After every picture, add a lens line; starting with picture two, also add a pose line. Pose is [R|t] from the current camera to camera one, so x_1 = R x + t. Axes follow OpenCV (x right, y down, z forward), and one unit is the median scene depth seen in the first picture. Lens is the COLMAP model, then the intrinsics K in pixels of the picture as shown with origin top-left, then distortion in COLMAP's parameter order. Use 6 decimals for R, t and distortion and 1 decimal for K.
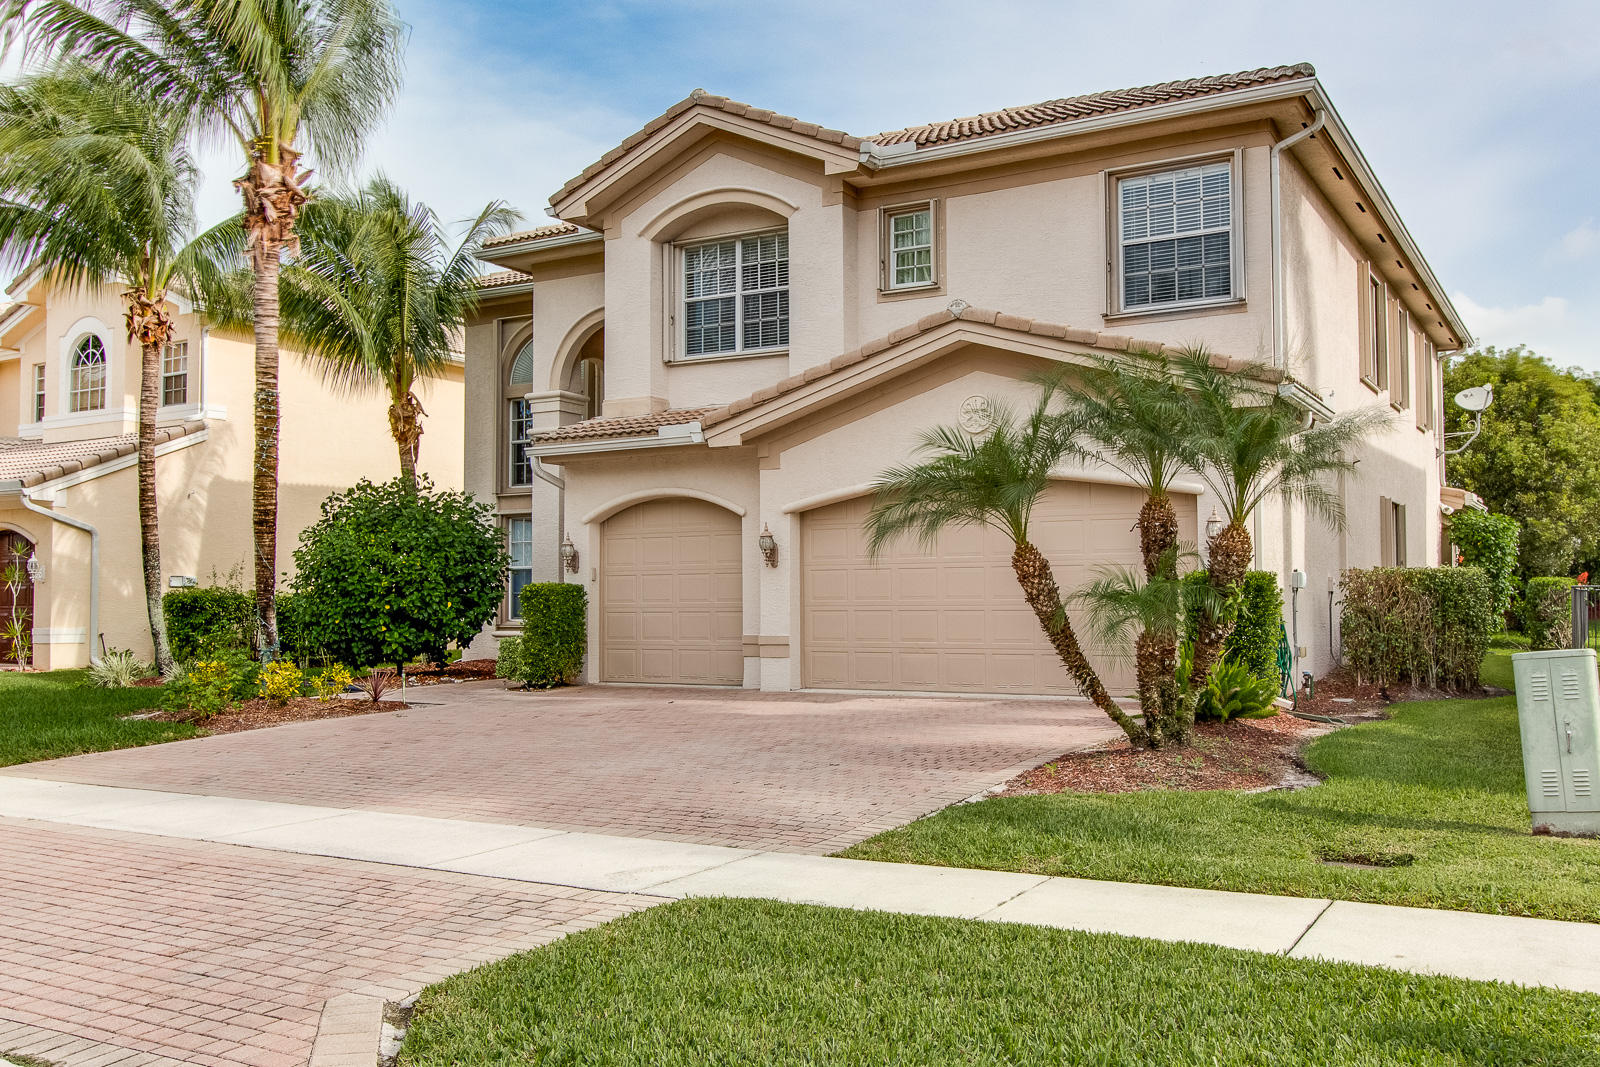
lens RADIAL K [[1389.2, 0, 803.6], [0, 1389.2, 525.7], [0, 0, 1]] dist [0.006581, -0.002061]
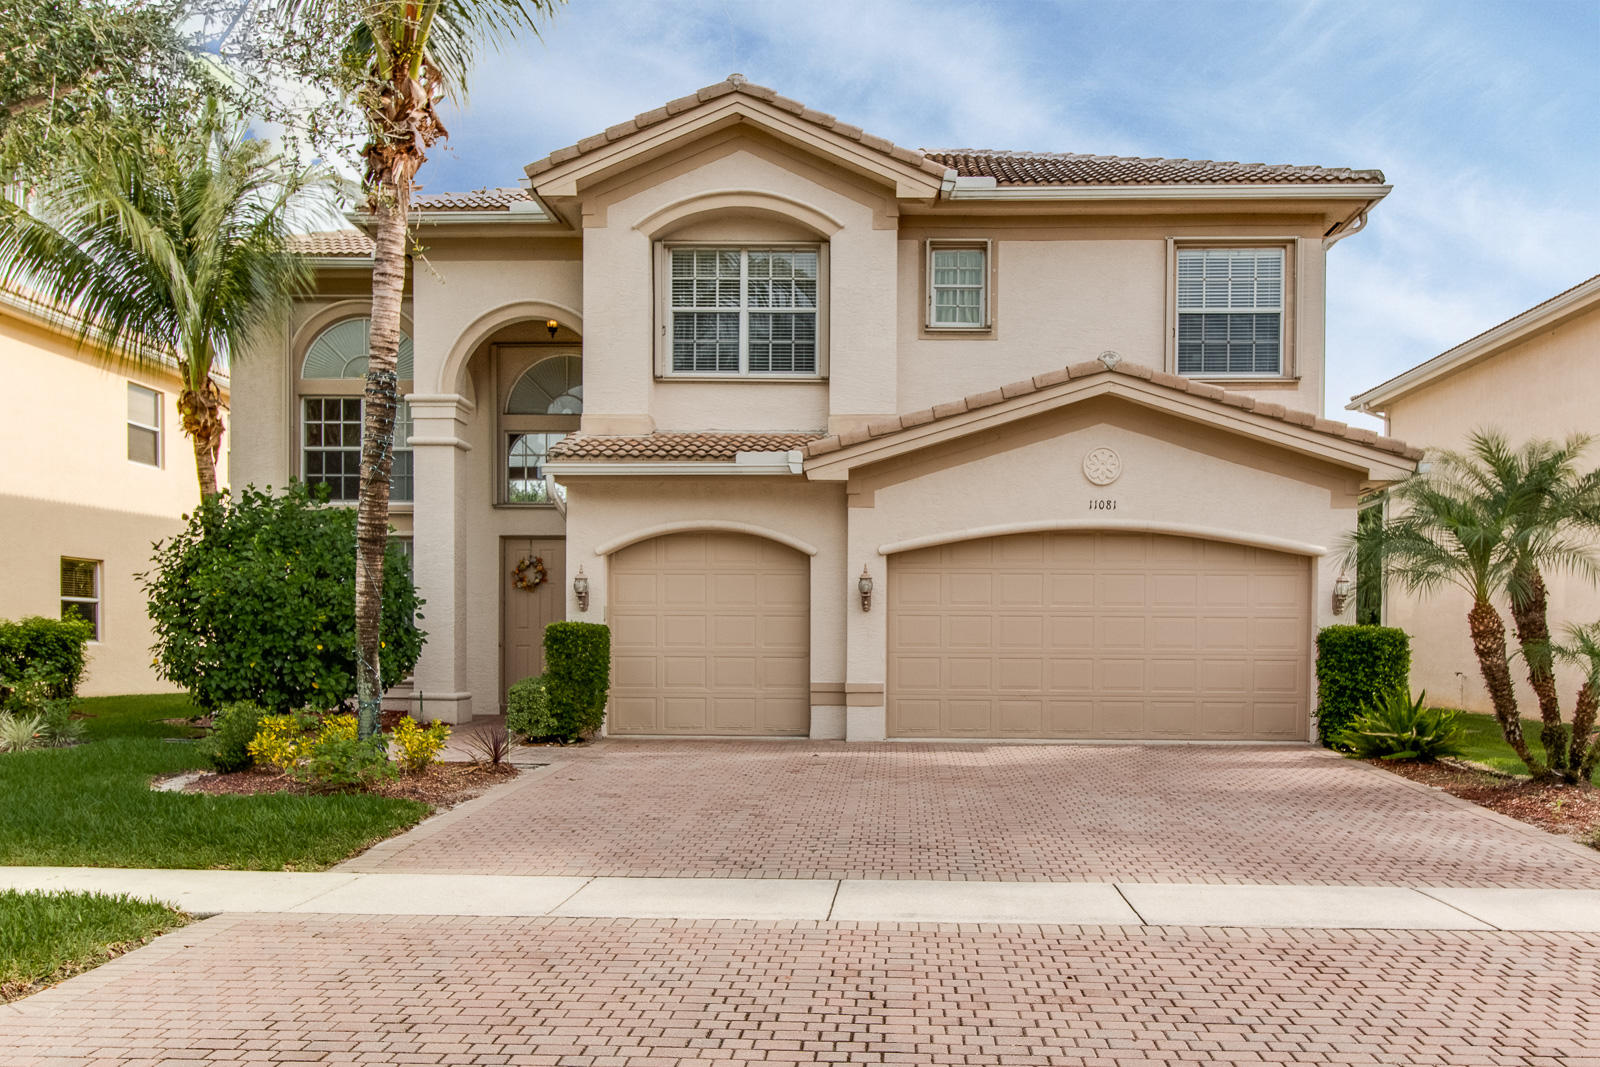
lens RADIAL K [[1389.2, 0, 855.7], [0, 1389.2, 660.1], [0, 0, 1]] dist [0.006581, -0.002061]
pose [[0.887941, 0.006727, 0.459908, -0.422533], [-0.038048, 0.997540, 0.058870, 0.006798], [-0.458381, -0.069772, 0.886013, 0.146257]]
